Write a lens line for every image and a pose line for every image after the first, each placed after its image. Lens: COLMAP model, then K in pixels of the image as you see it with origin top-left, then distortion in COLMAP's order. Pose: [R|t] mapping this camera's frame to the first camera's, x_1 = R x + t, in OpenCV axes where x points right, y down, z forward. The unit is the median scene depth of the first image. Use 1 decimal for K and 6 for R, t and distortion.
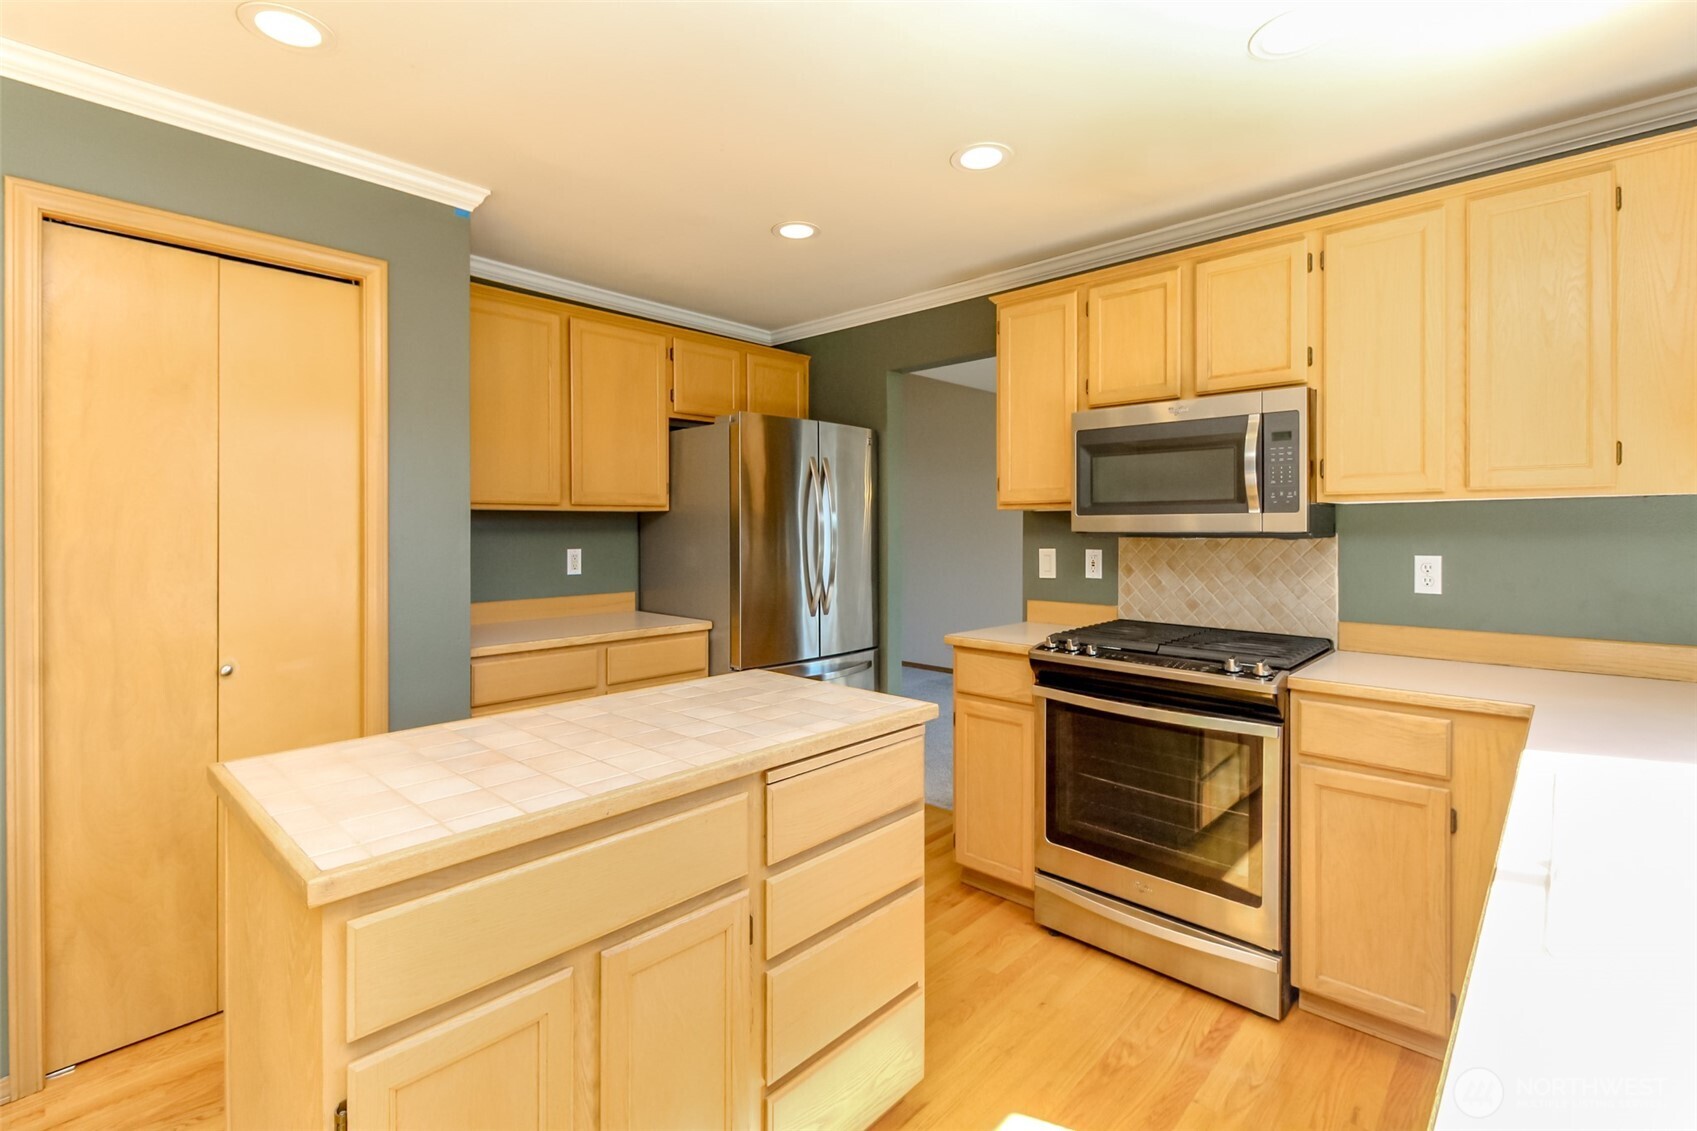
lens RADIAL K [[764.8, 0, 844.0], [0, 764.8, 522.9], [0, 0, 1]] dist [-0.000173, -0.000352]
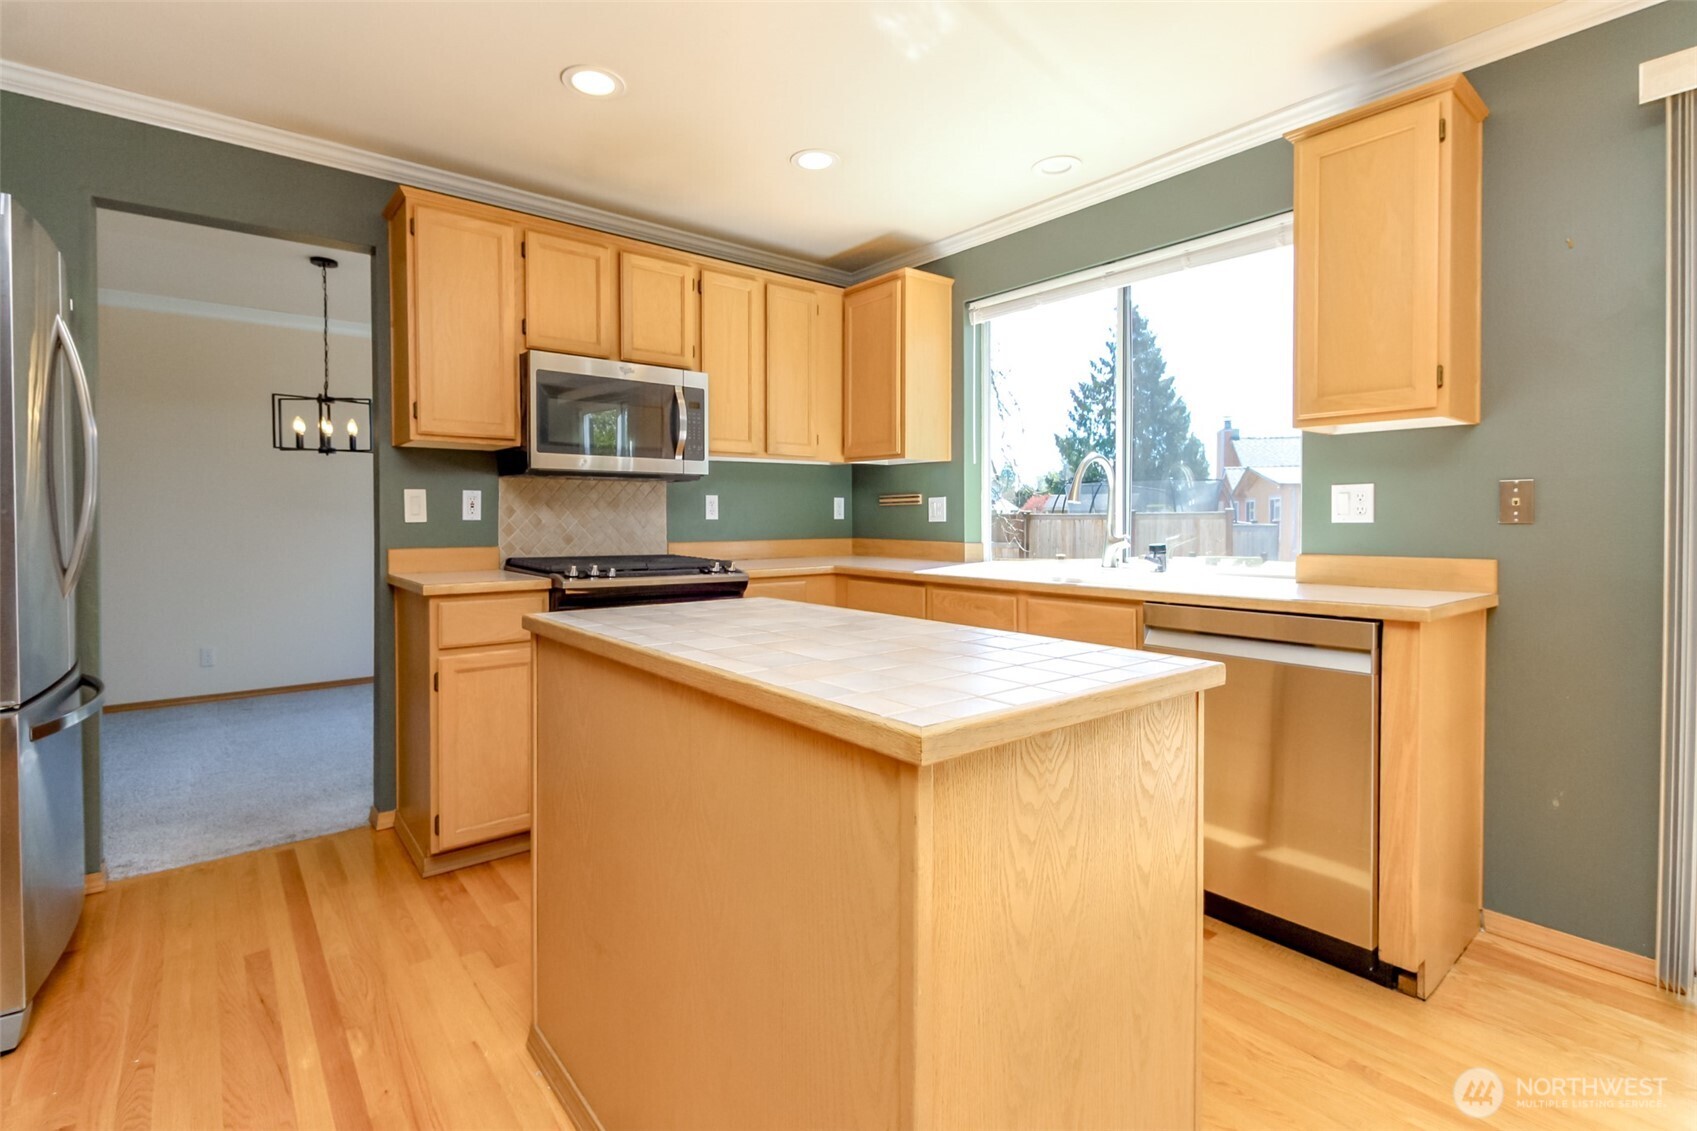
lens RADIAL K [[777.5, 0, 834.3], [0, 777.5, 517.1], [0, 0, 1]] dist [0.000786, -0.004129]
pose [[0.142482, 0.001435, 0.989796, -0.713863], [-0.005961, 0.999982, -0.000592, 0.080905], [-0.989779, -0.005815, 0.142488, 0.495332]]
